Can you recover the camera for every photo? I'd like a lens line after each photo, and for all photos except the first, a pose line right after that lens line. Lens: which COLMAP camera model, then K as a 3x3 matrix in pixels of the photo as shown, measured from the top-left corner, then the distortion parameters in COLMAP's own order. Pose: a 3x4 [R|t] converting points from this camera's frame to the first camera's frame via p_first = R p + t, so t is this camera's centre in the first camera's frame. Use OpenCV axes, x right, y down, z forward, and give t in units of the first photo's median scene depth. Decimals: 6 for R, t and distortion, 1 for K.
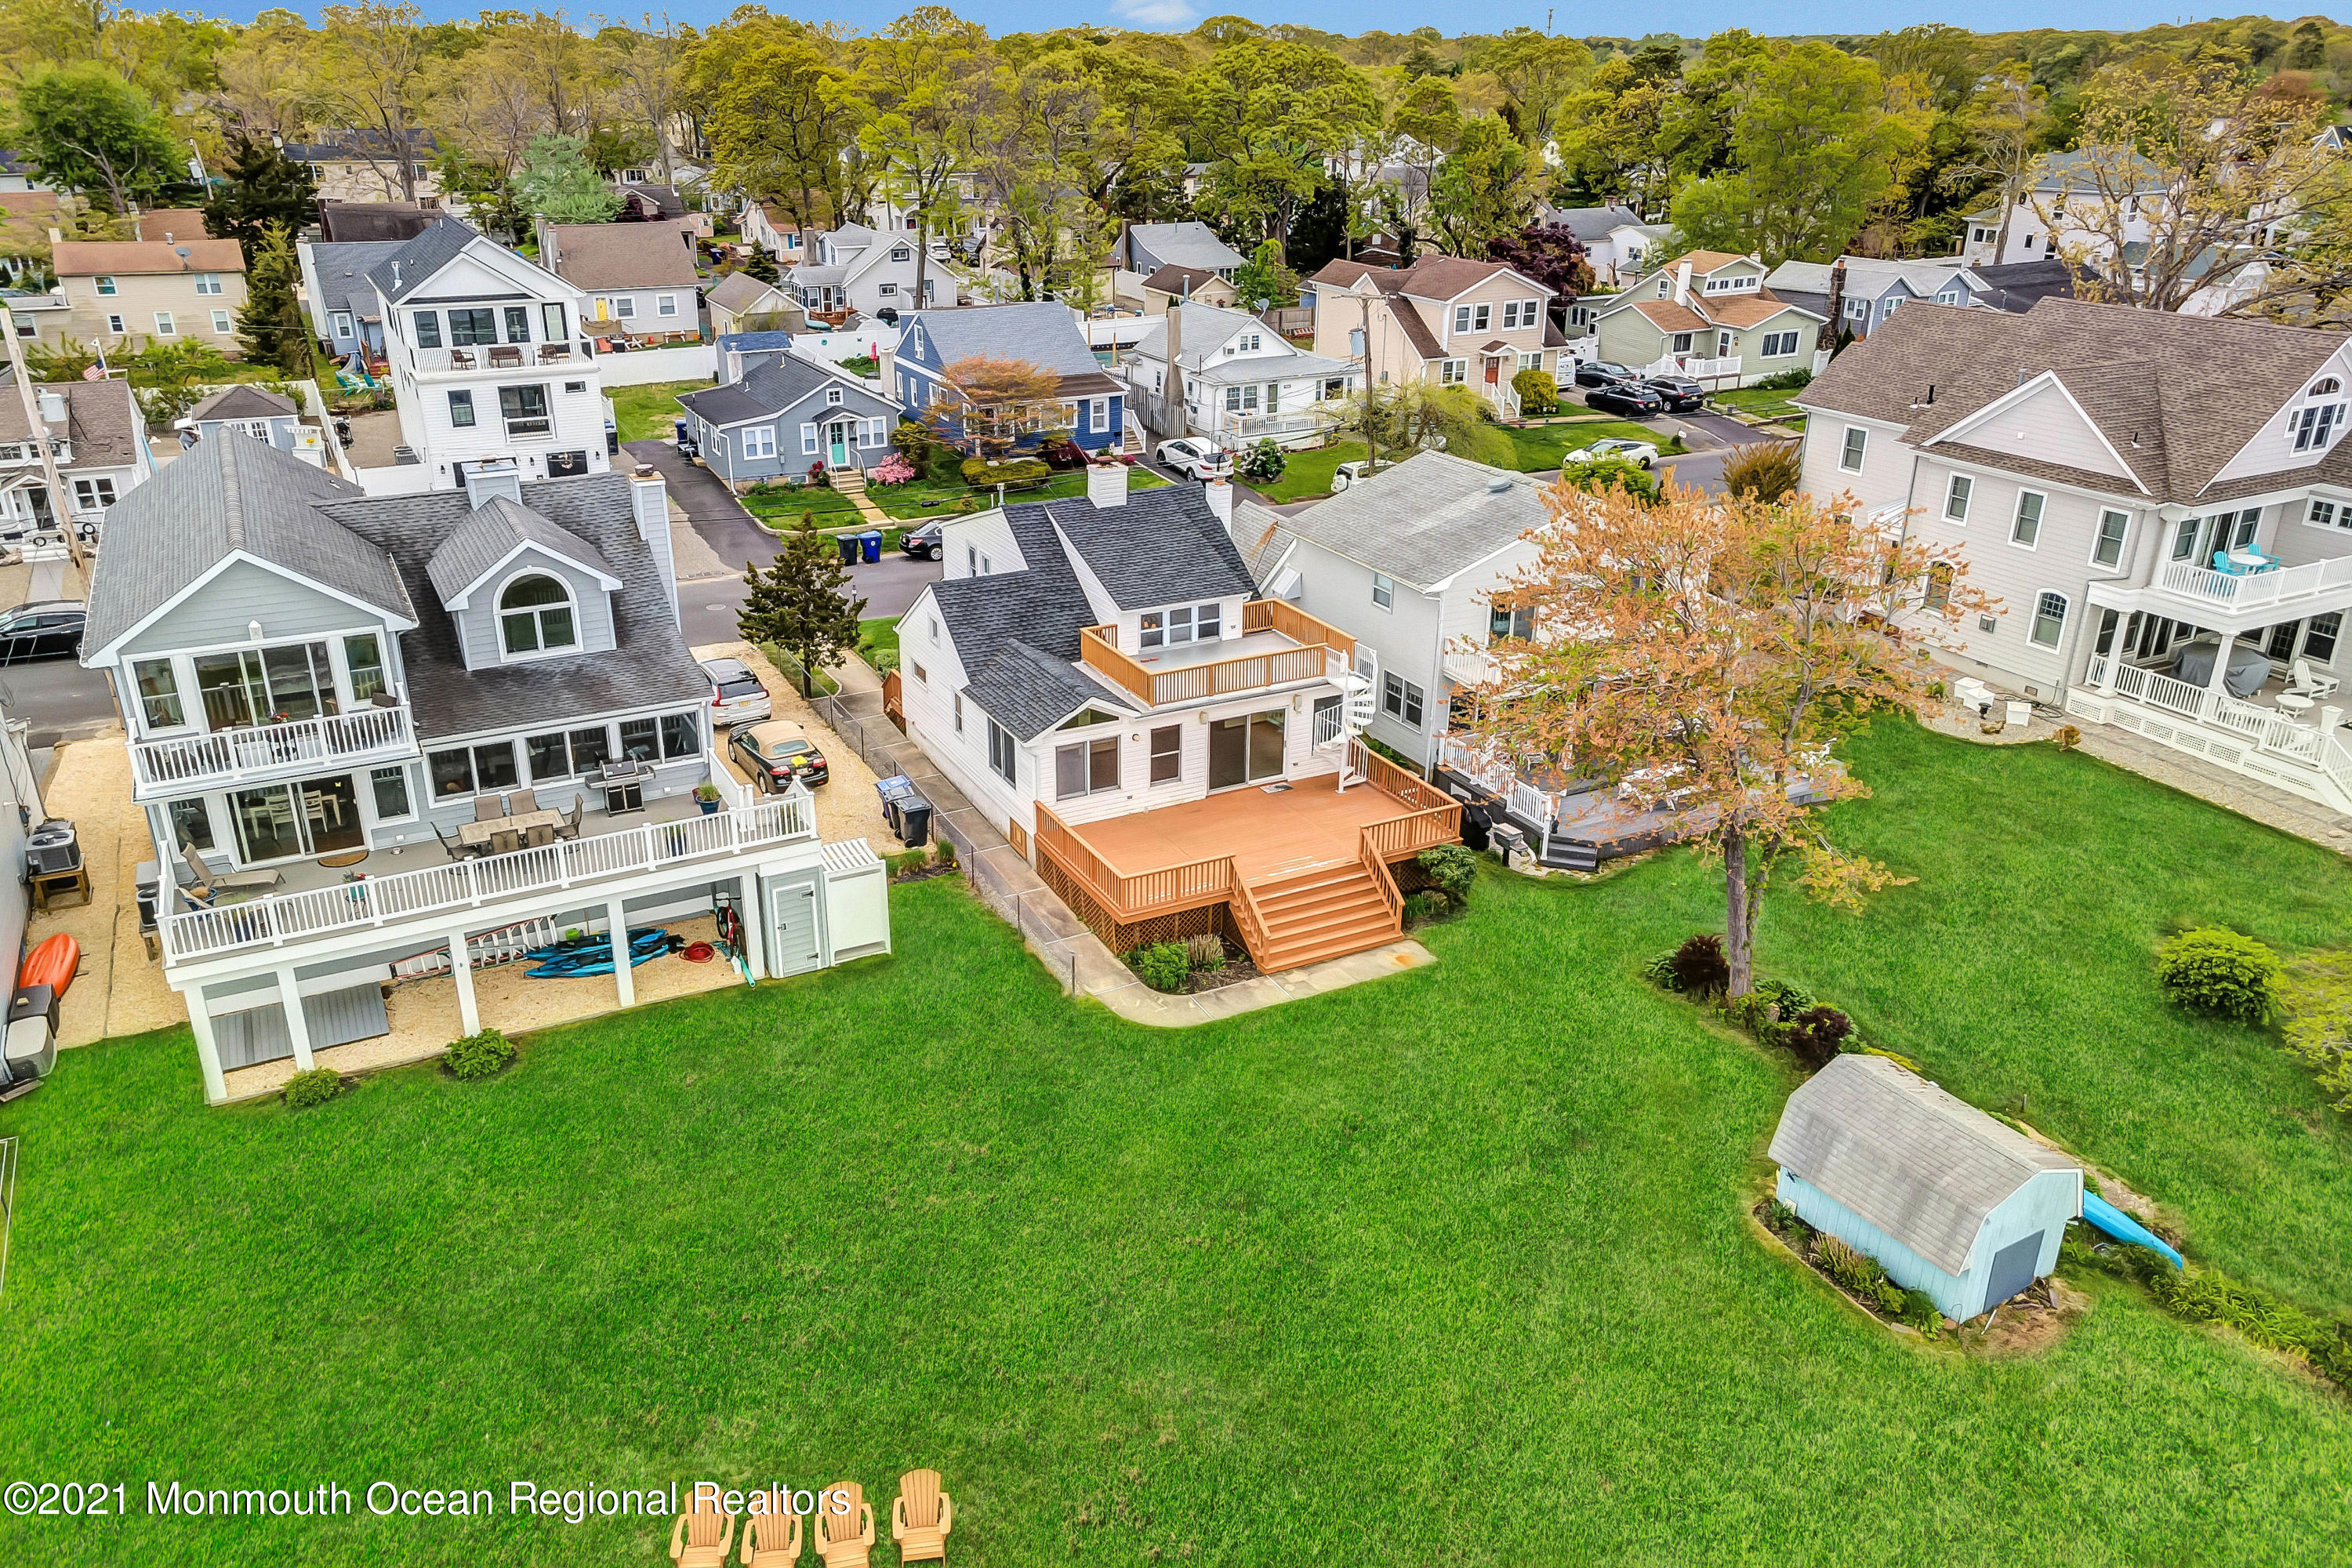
lens RADIAL K [[1703.1, 0, 1176.0], [0, 1703.1, 784.0], [0, 0, 1]] dist [0.040636, 0.006272]
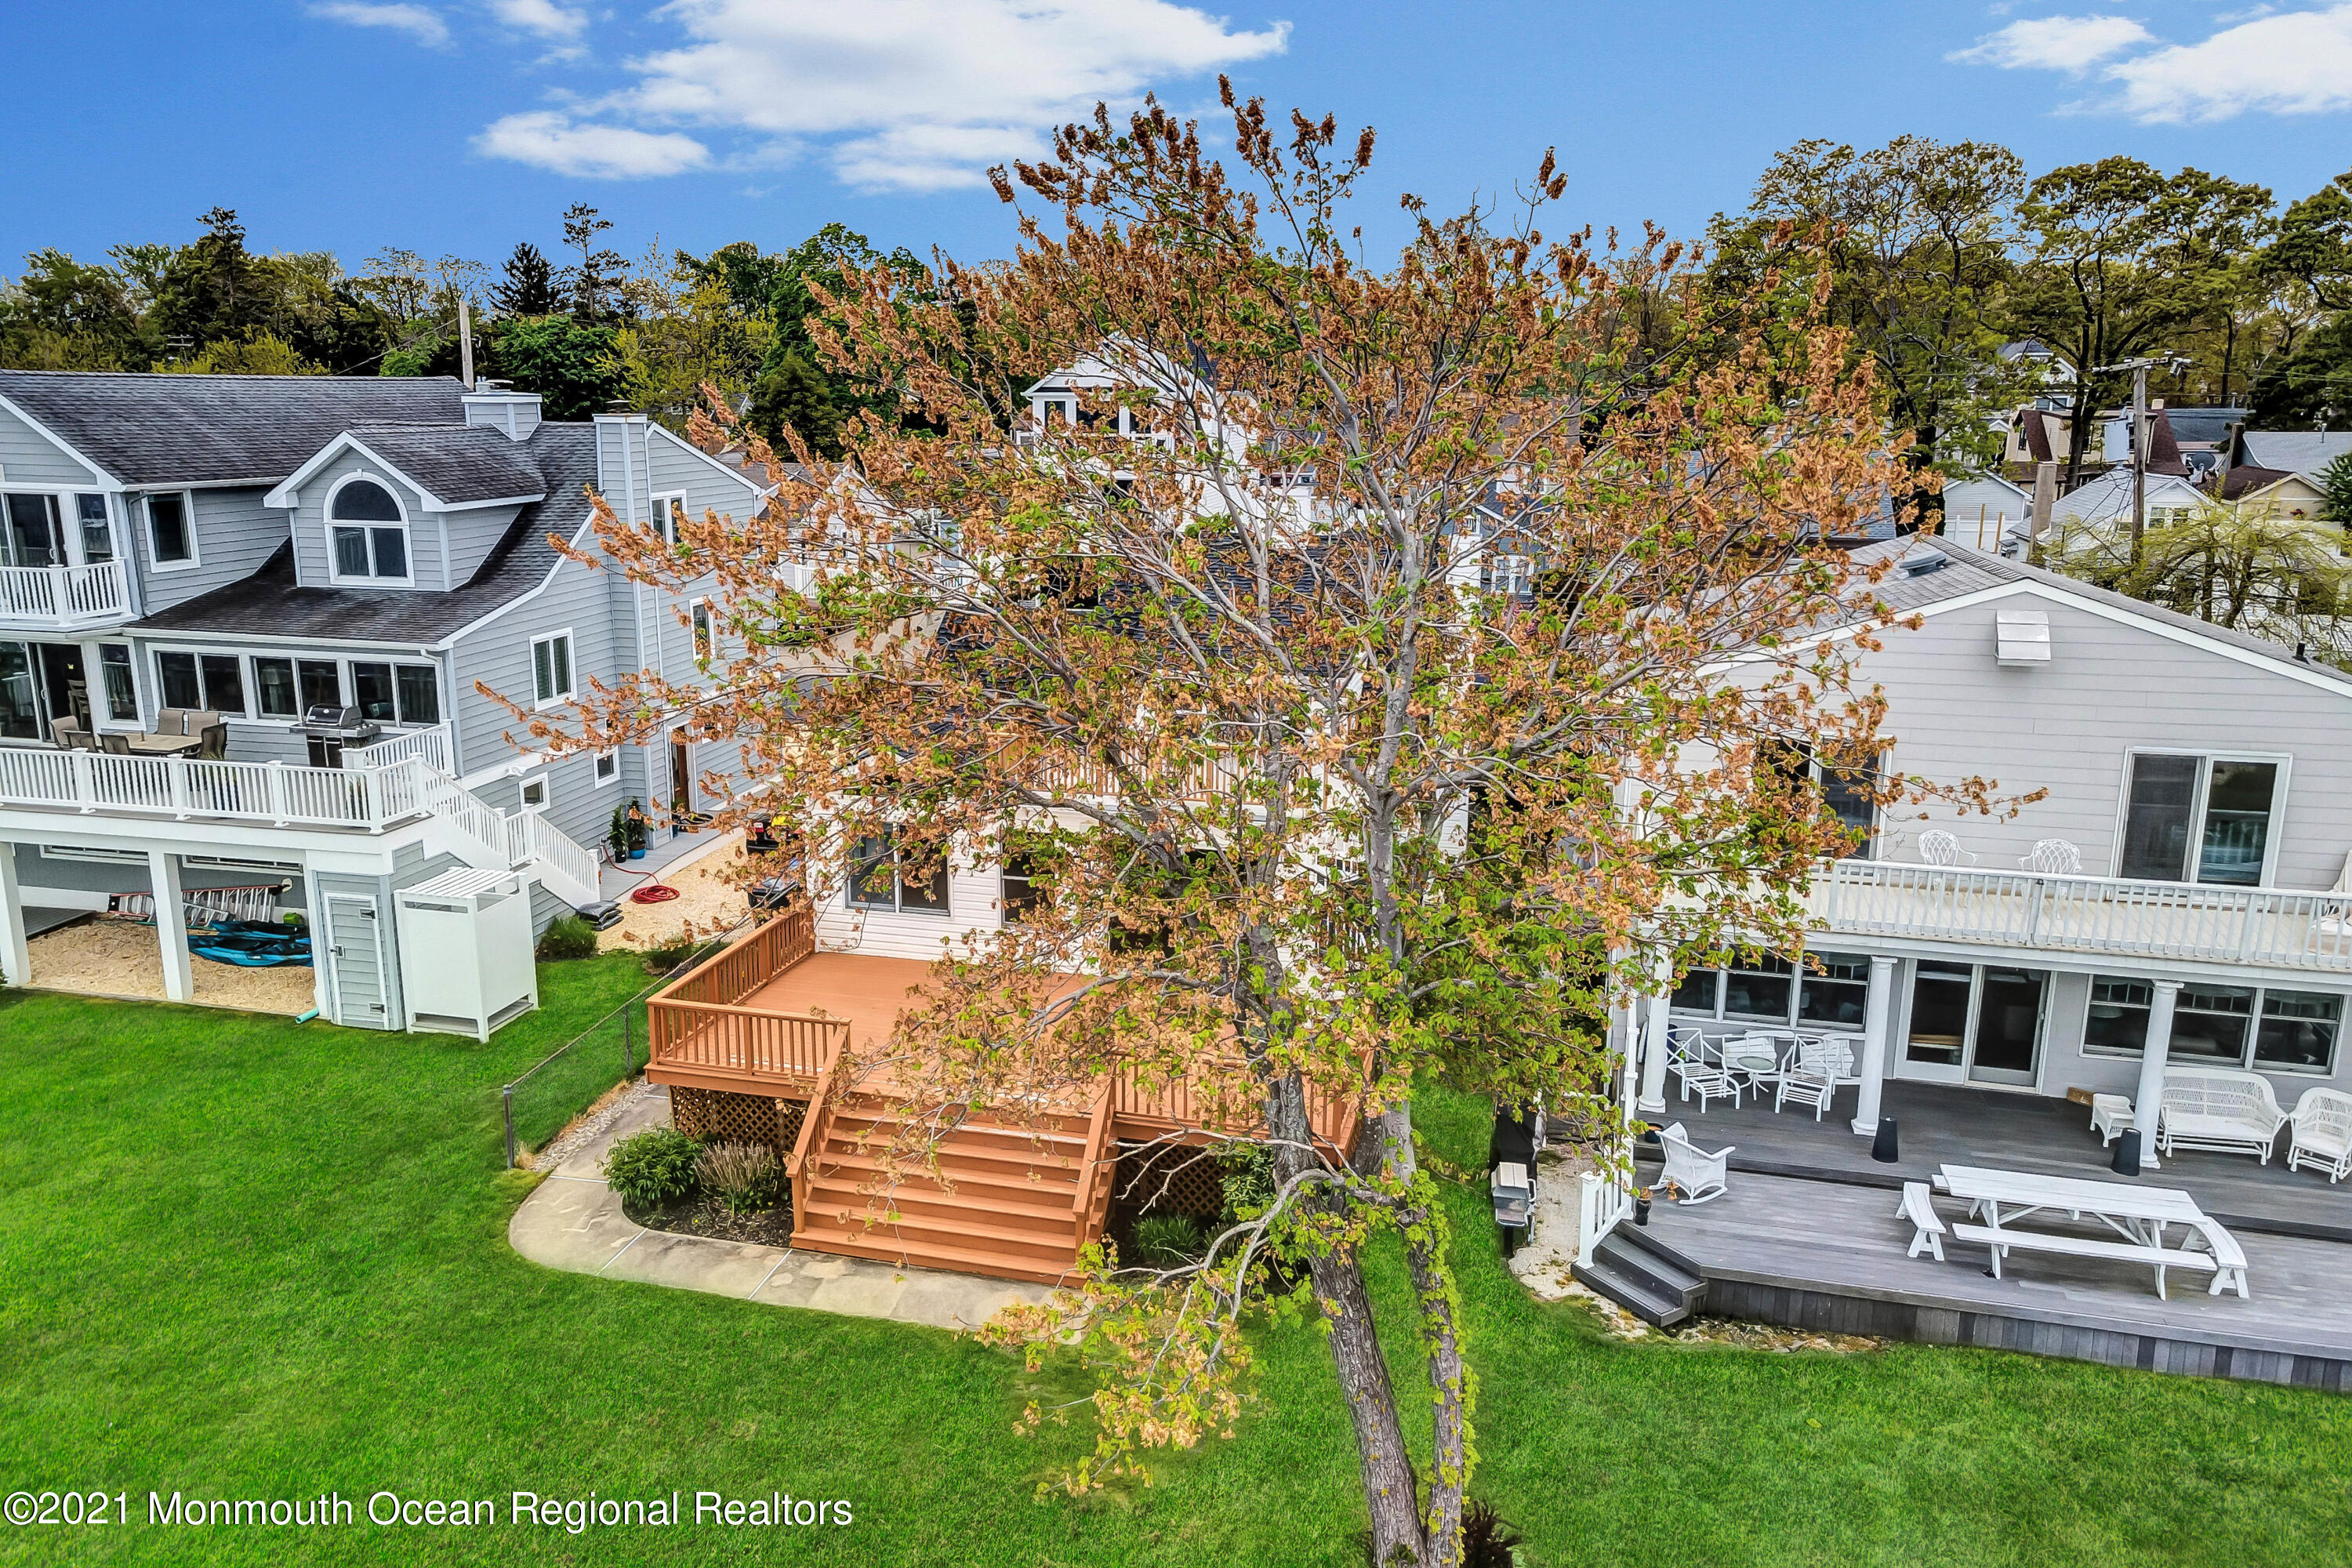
lens RADIAL K [[1755.0, 0, 1146.5], [0, 1755.0, 771.3], [0, 0, 1]] dist [0.023043, 0.002056]
pose [[0.740803, 0.143889, -0.656130, 0.379350], [-0.262615, 0.961084, -0.085741, -0.010846], [0.618258, 0.235827, 0.749761, 0.492912]]
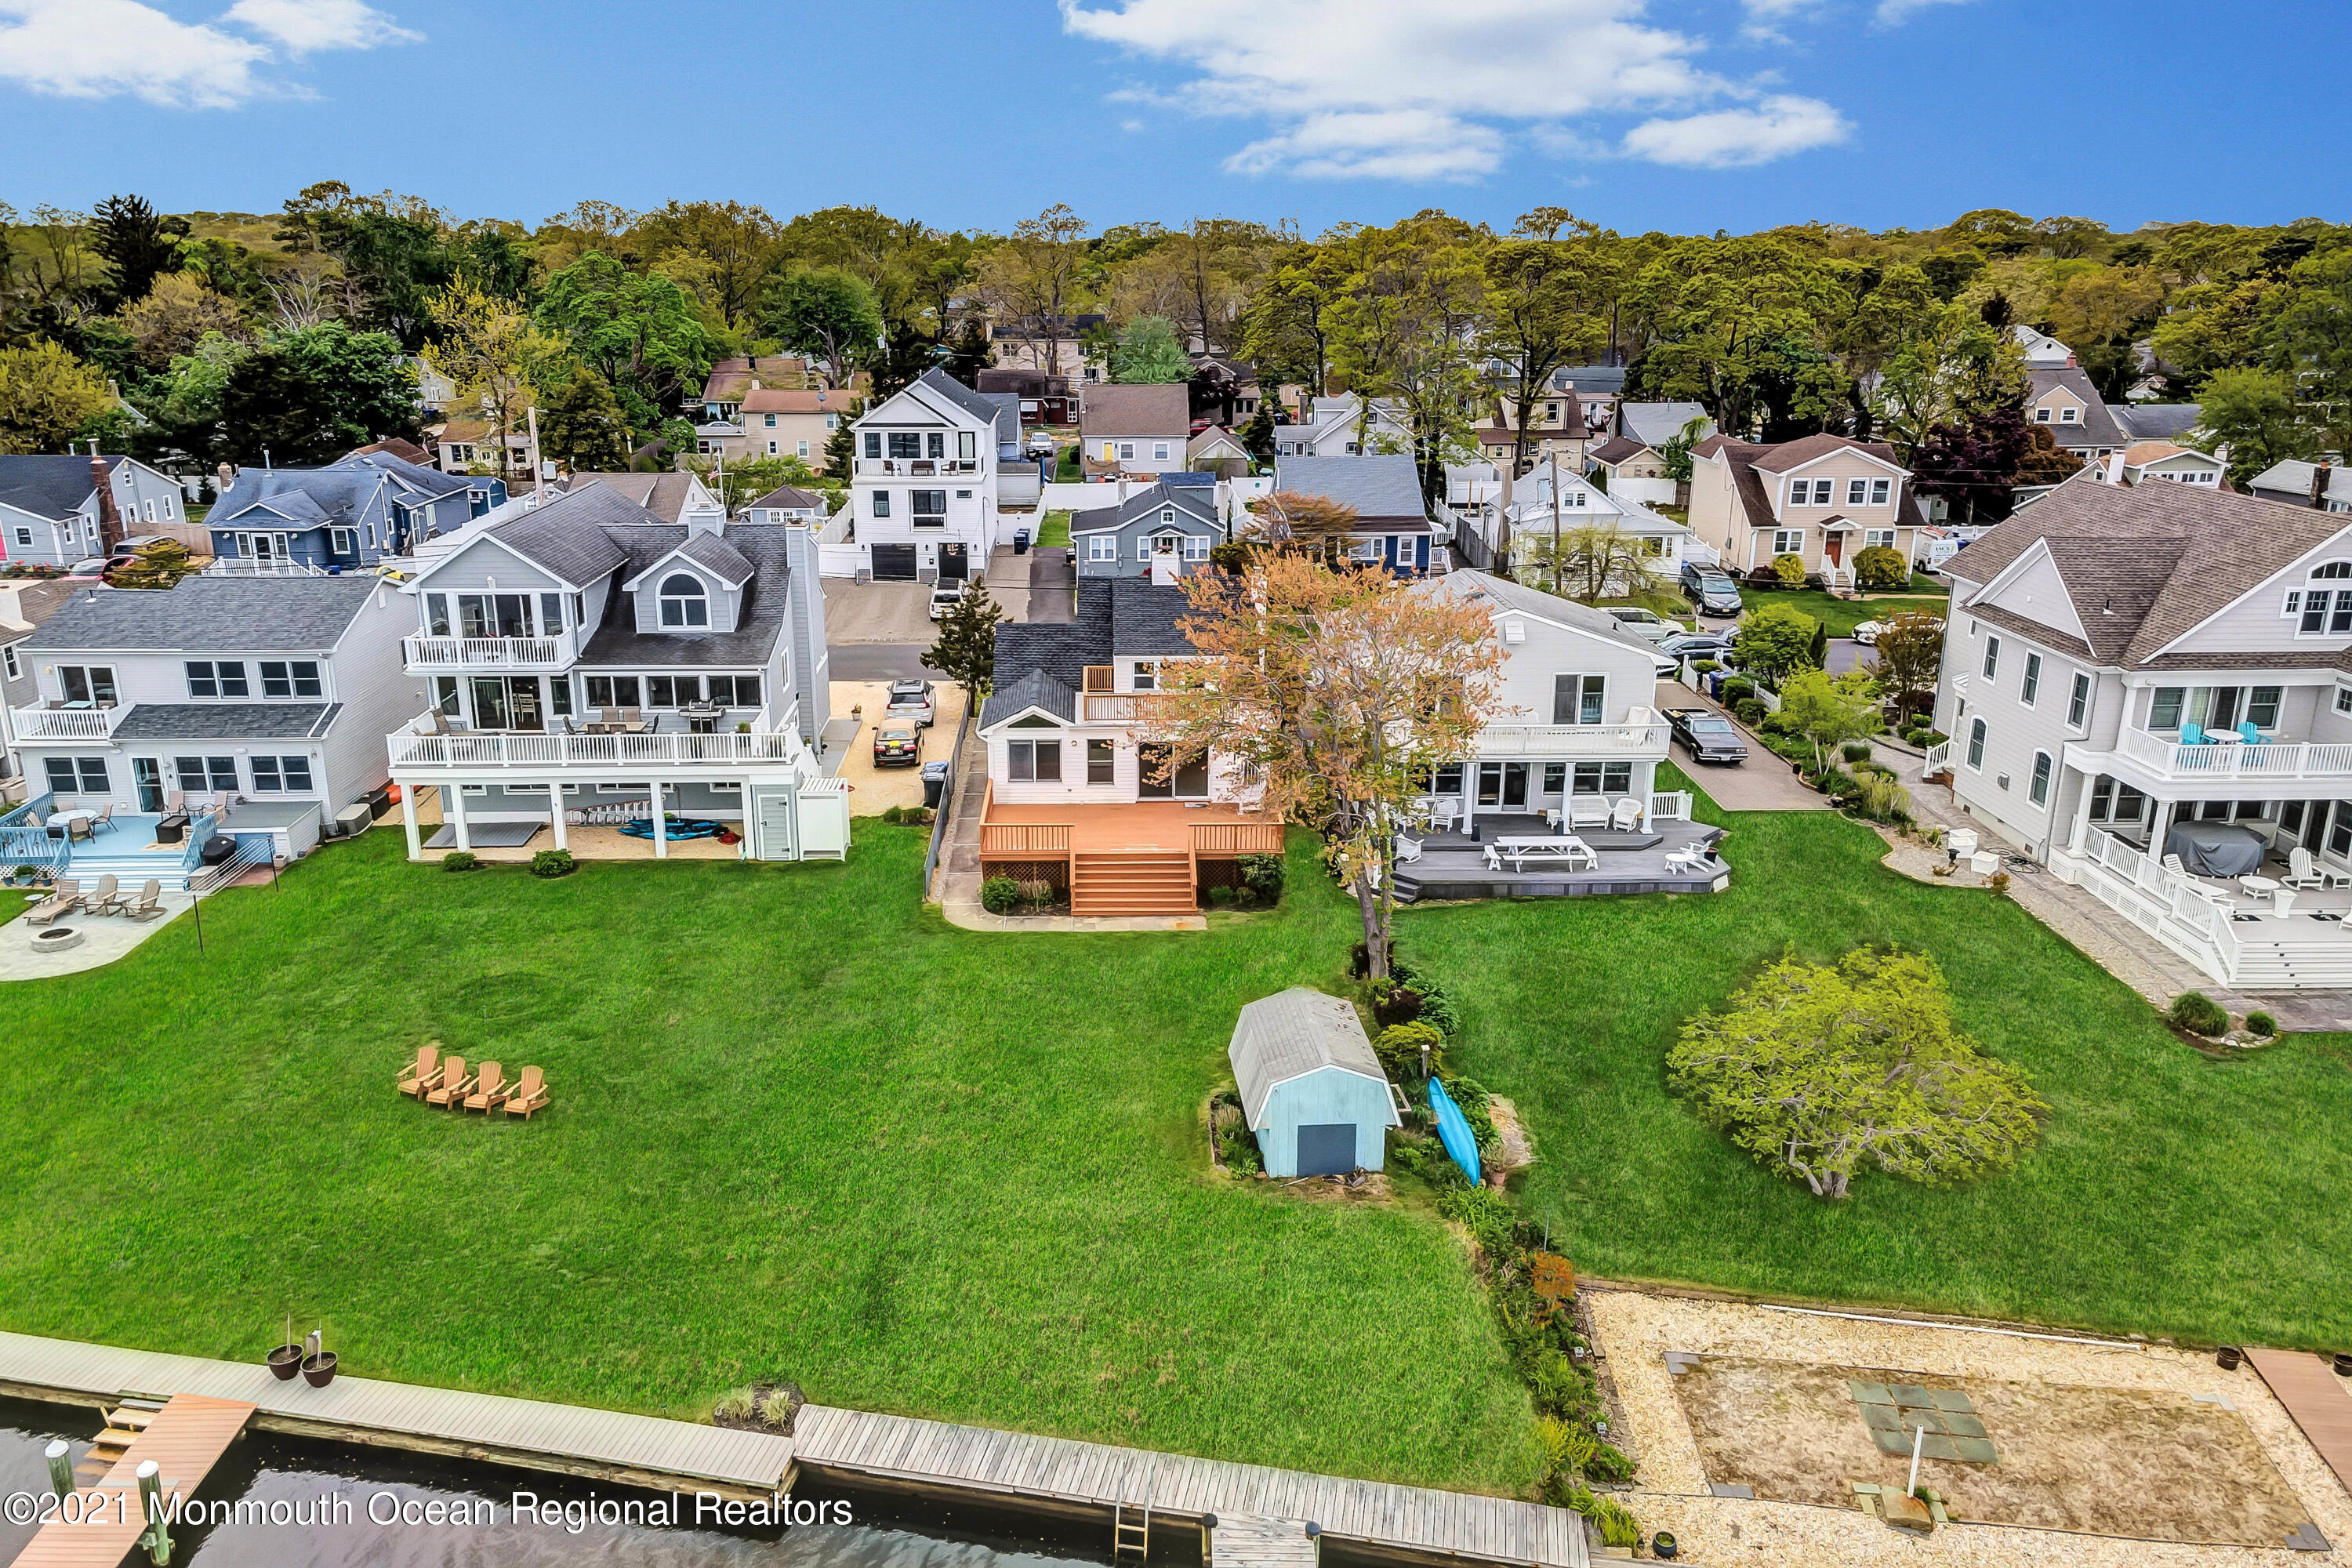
lens RADIAL K [[1753.6, 0, 1176.0], [0, 1753.6, 784.0], [0, 0, 1]] dist [-0.004121, 0.084434]
pose [[0.903147, 0.124137, -0.410993, 0.529229], [-0.168101, 0.983103, -0.072462, 0.076777], [0.395053, 0.134532, 0.908754, -0.161931]]
